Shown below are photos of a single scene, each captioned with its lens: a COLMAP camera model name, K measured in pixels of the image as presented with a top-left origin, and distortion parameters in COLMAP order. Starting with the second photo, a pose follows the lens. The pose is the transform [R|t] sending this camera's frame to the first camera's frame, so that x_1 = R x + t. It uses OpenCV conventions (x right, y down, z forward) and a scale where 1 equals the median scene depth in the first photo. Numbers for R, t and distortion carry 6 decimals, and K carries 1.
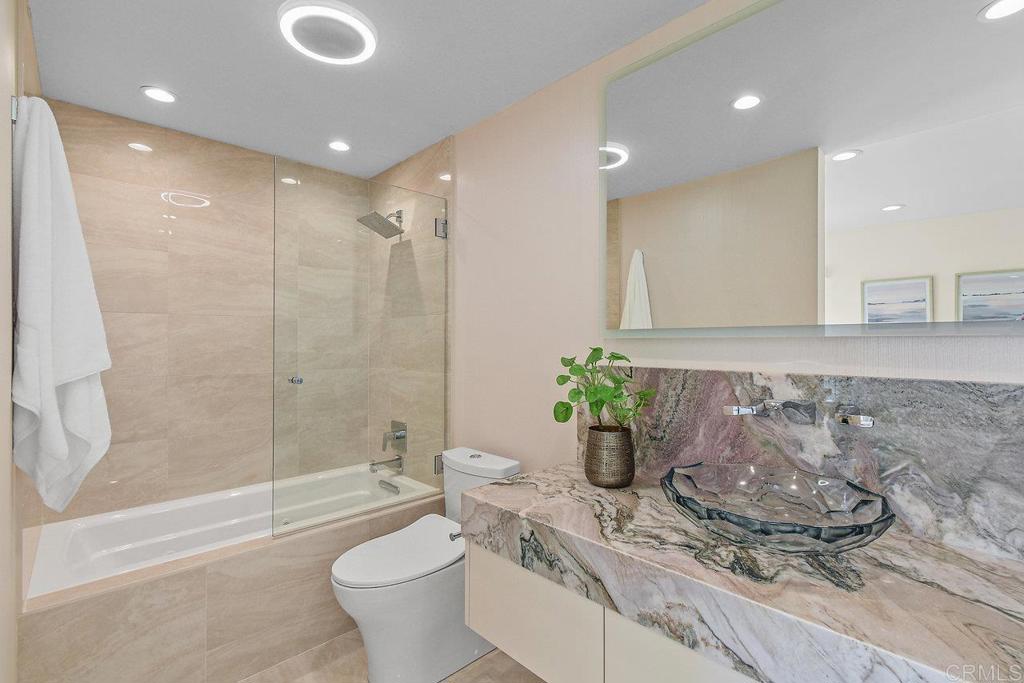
lens RADIAL K [[470.3, 0, 518.3], [0, 470.3, 339.8], [0, 0, 1]] dist [-0.002045, 0.000433]
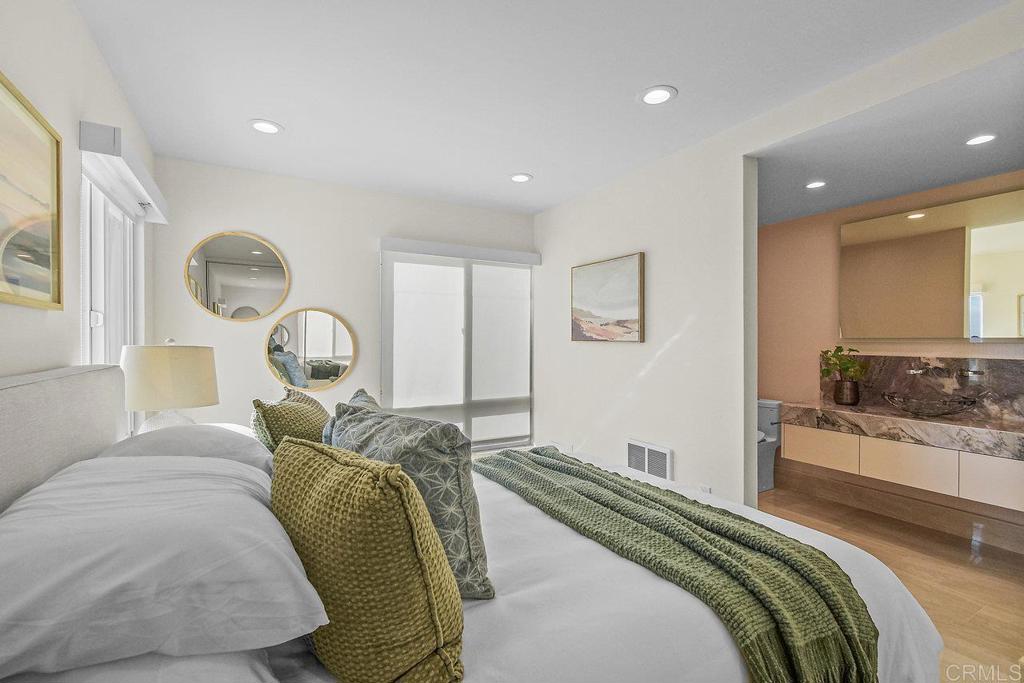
lens RADIAL K [[470.3, 0, 504.0], [0, 470.3, 343.1], [0, 0, 1]] dist [-0.002045, 0.000433]
pose [[0.969501, 0.005101, -0.245033, -1.068145], [-0.002395, 0.999933, 0.011343, -0.026031], [0.245074, -0.010410, 0.969448, -2.021748]]
